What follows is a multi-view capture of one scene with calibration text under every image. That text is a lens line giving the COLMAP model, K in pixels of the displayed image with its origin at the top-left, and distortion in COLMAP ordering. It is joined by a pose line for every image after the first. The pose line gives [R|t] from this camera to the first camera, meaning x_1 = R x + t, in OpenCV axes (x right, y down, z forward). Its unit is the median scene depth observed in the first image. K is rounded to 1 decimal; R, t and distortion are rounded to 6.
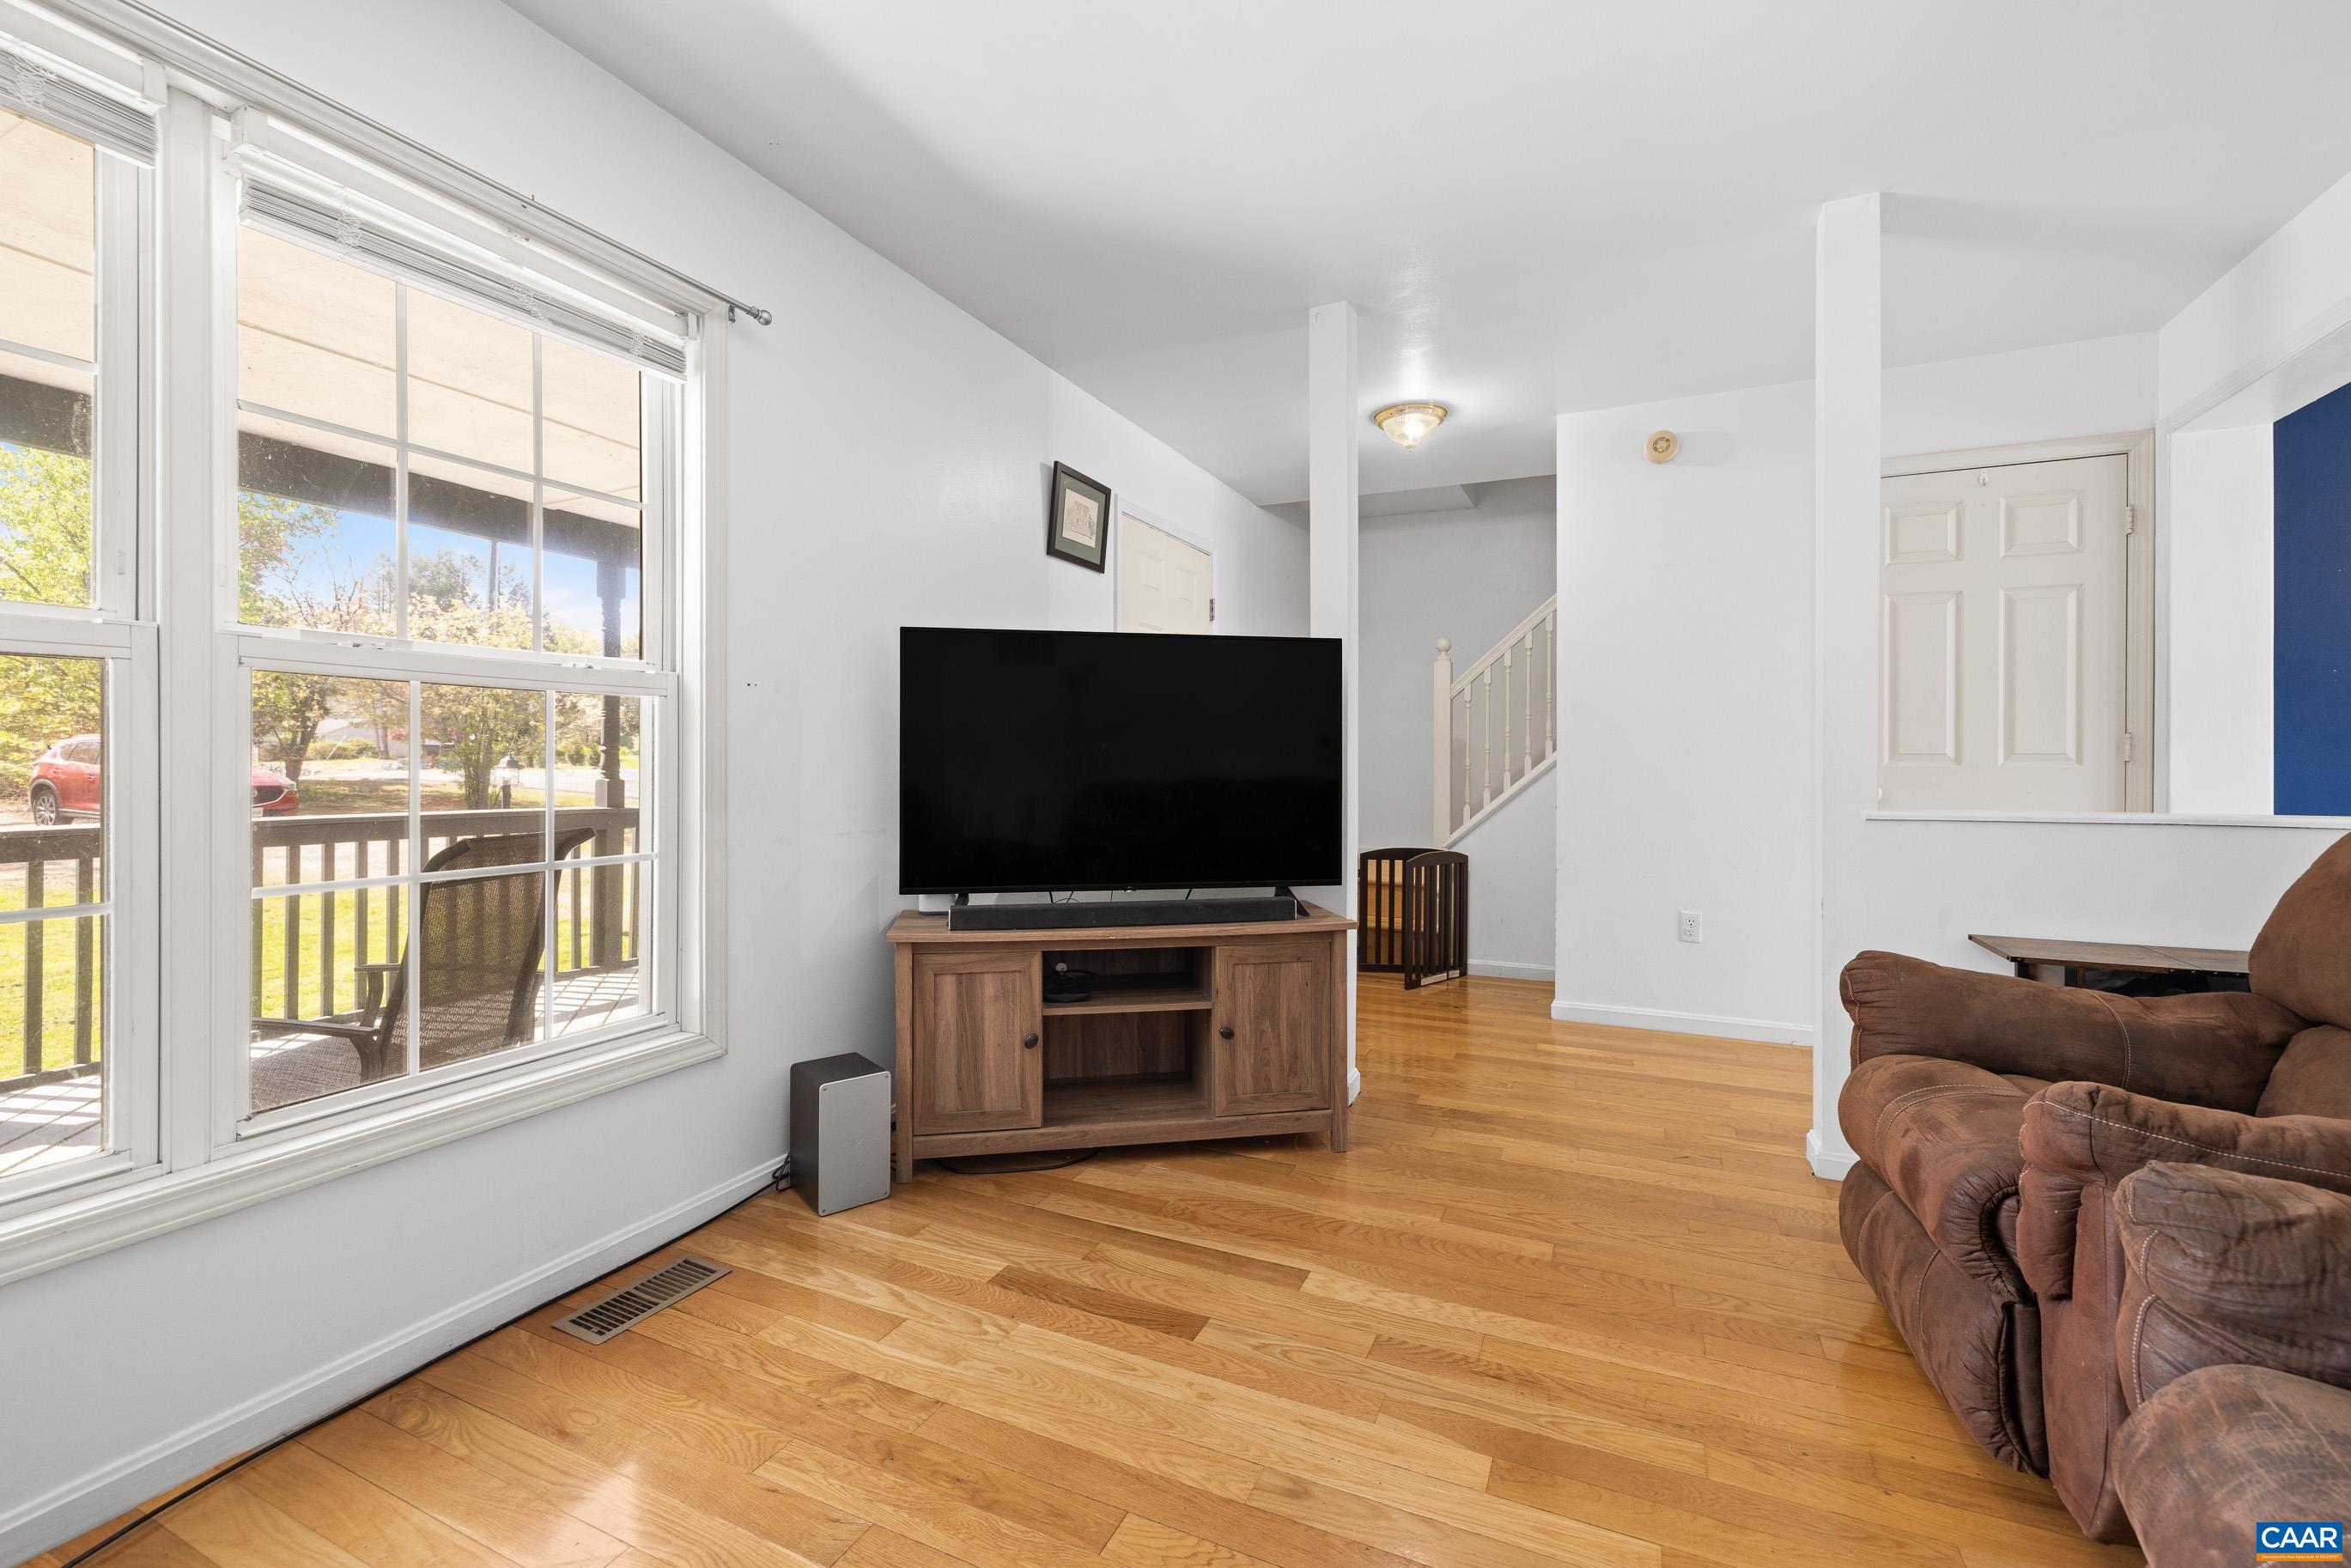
lens RADIAL K [[991.1, 0, 1179.1], [0, 991.1, 776.1], [0, 0, 1]] dist [-0.000696, 0.001603]
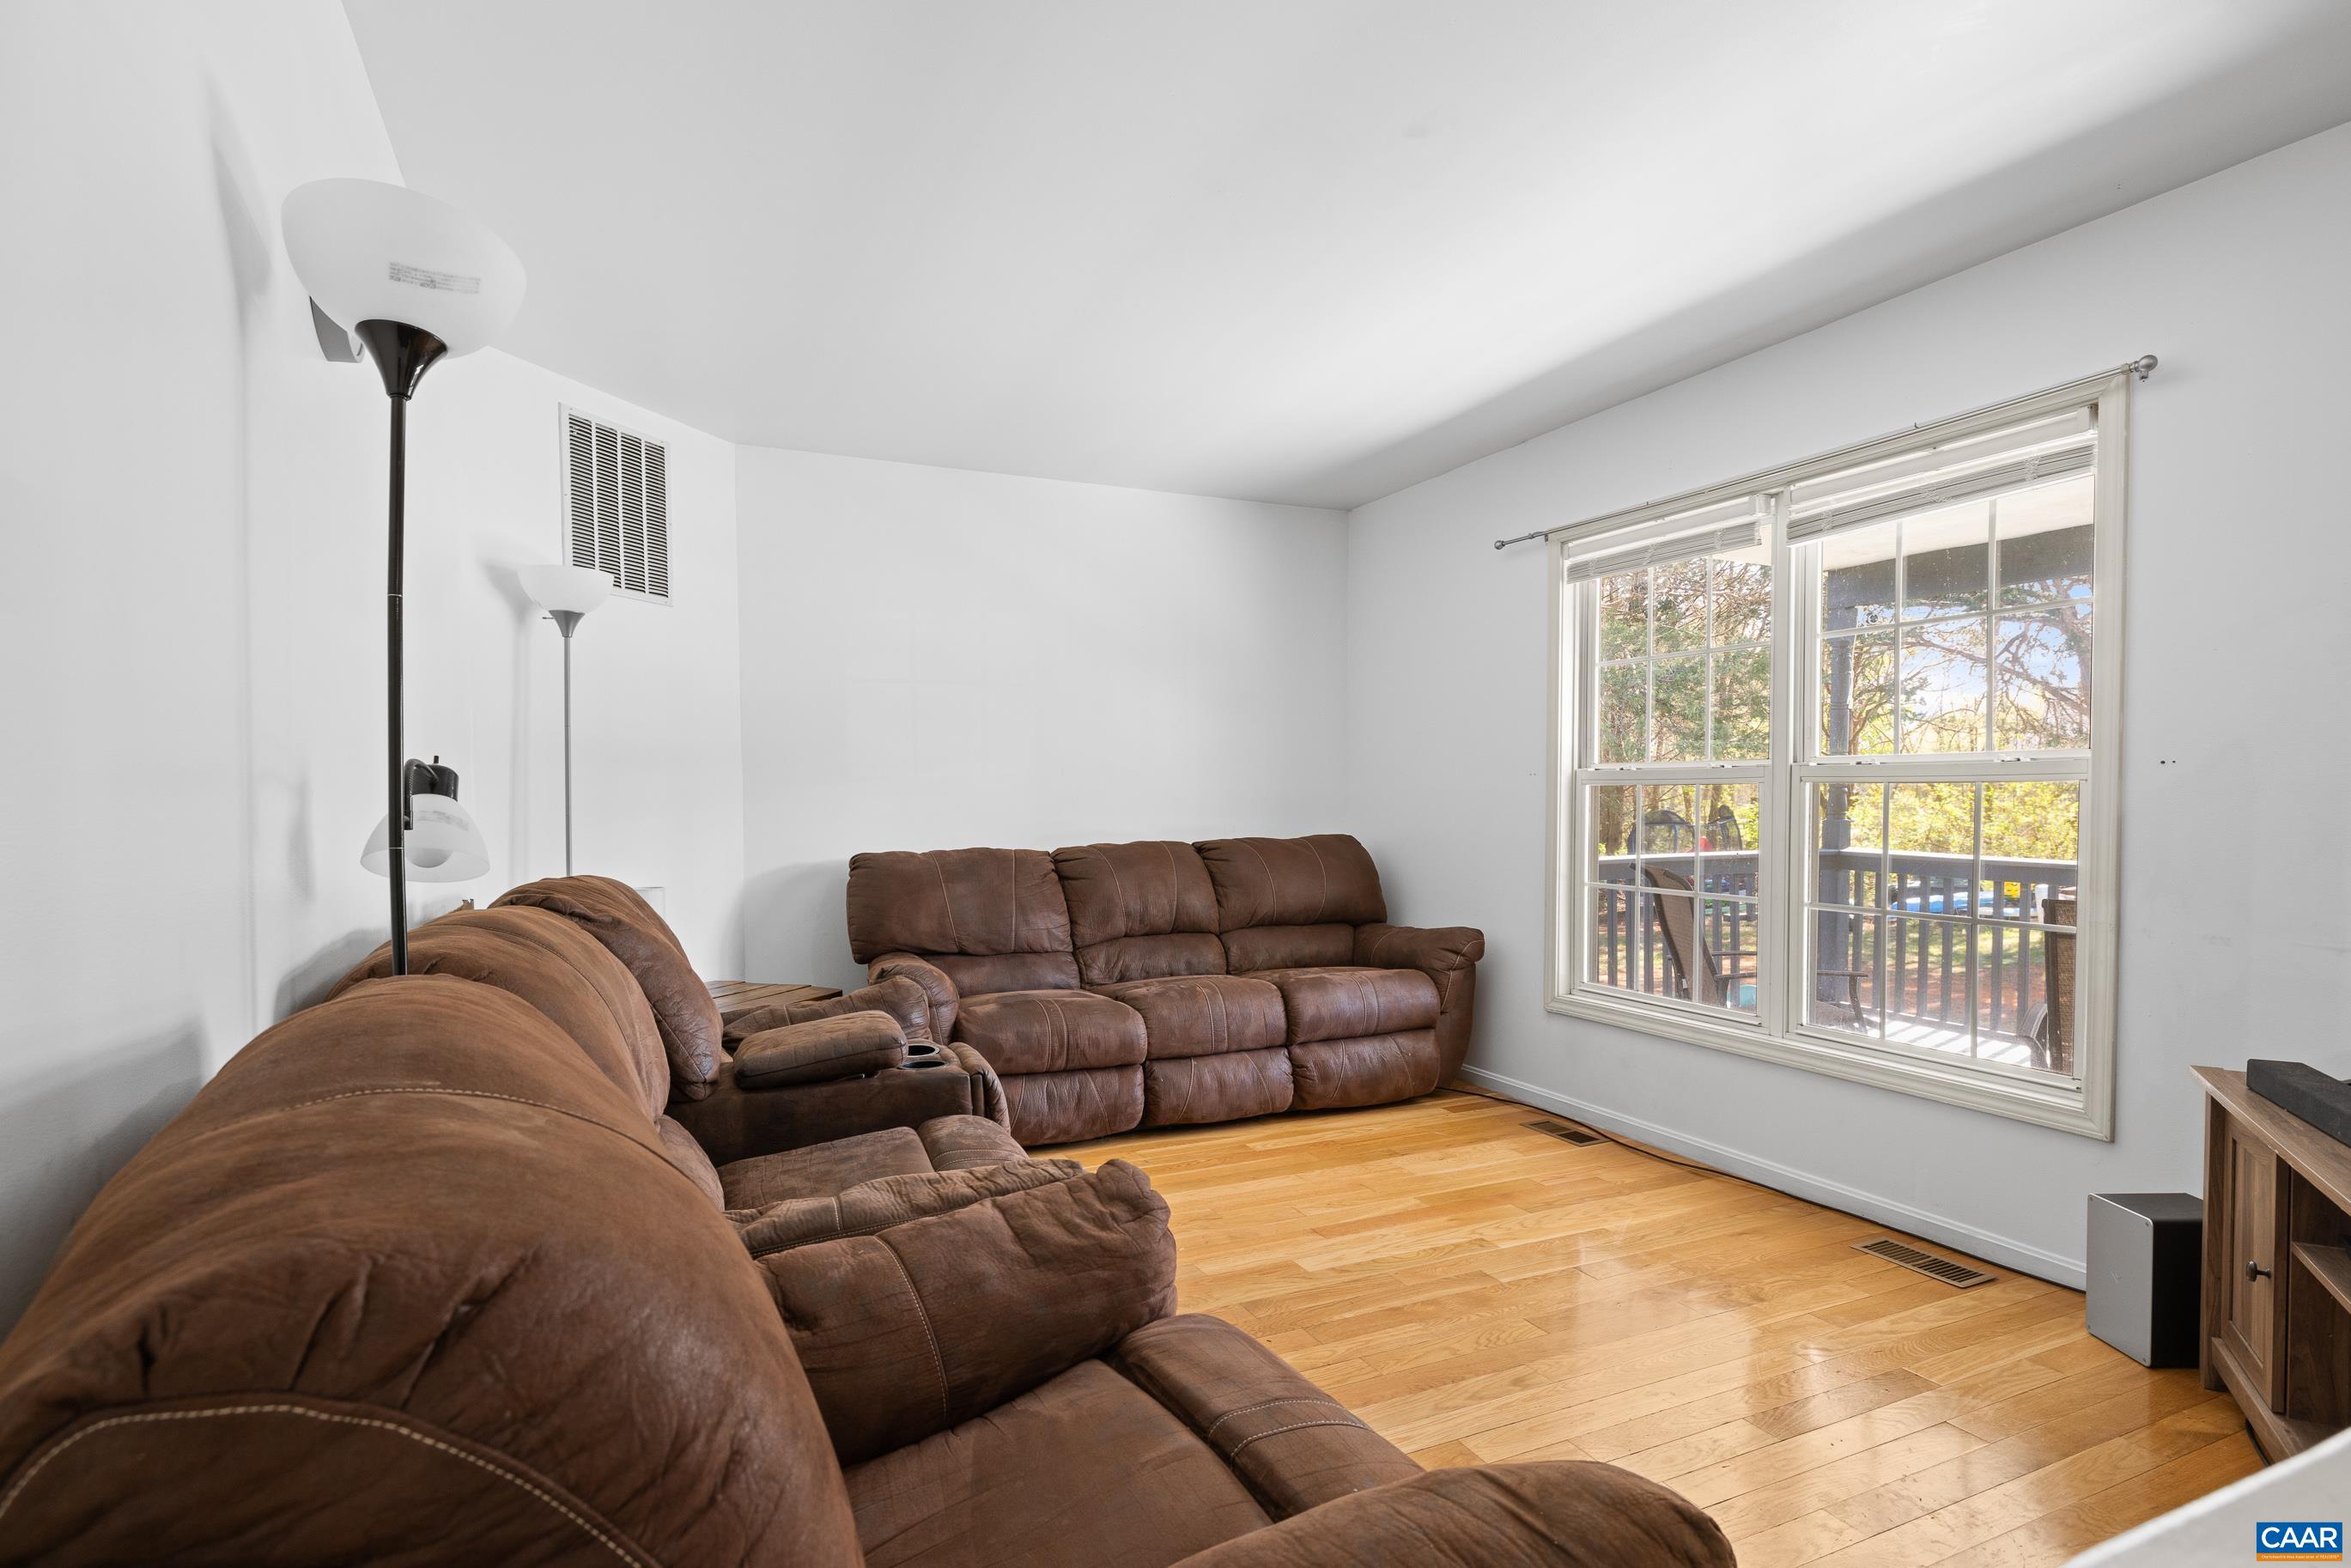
lens RADIAL K [[1186.5, 0, 1174.6], [0, 1186.5, 817.8], [0, 0, 1]] dist [0.012953, 0.000219]
pose [[-0.638341, 0.023371, -0.769398, 1.099346], [-0.002468, 0.999472, 0.032407, -0.079006], [0.769749, 0.022586, -0.637947, 1.093988]]
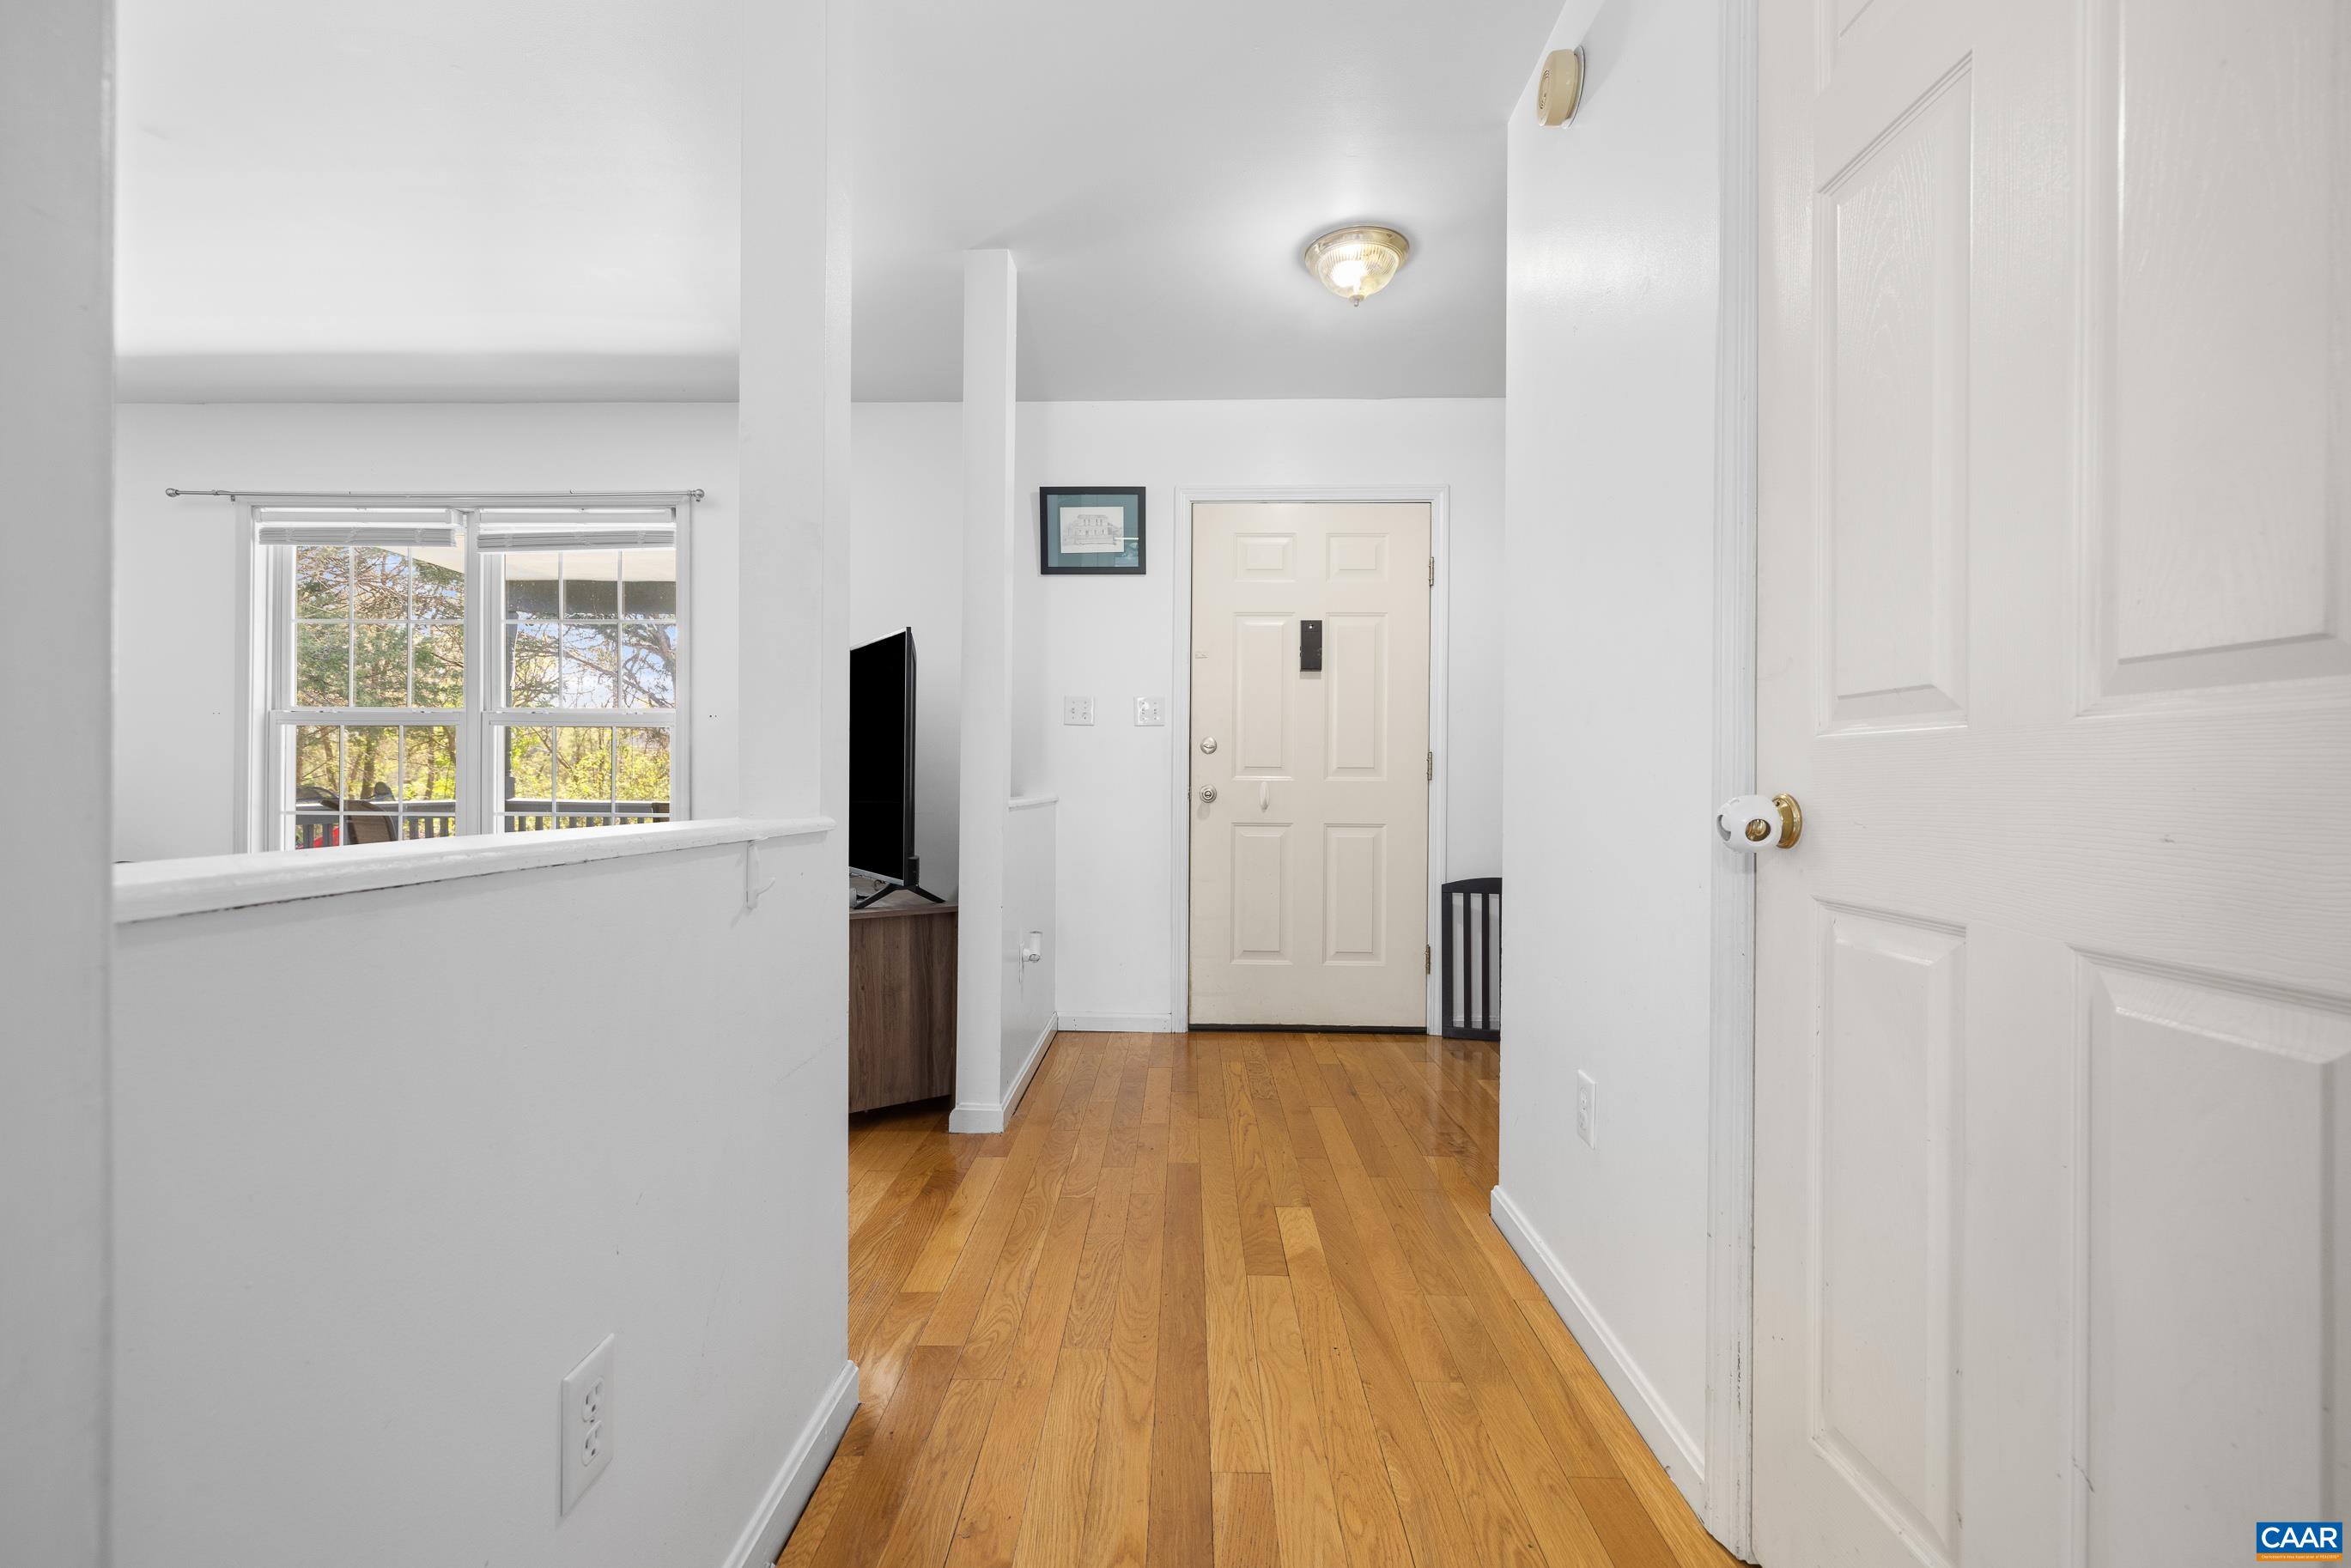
lens RADIAL K [[991.1, 0, 1179.1], [0, 991.1, 776.1], [0, 0, 1]] dist [-0.000696, 0.001603]
pose [[0.413217, 0.001111, -0.910632, 1.521841], [-0.014508, 0.999880, -0.005364, 0.007124], [0.910517, 0.015428, 0.413184, 1.124649]]
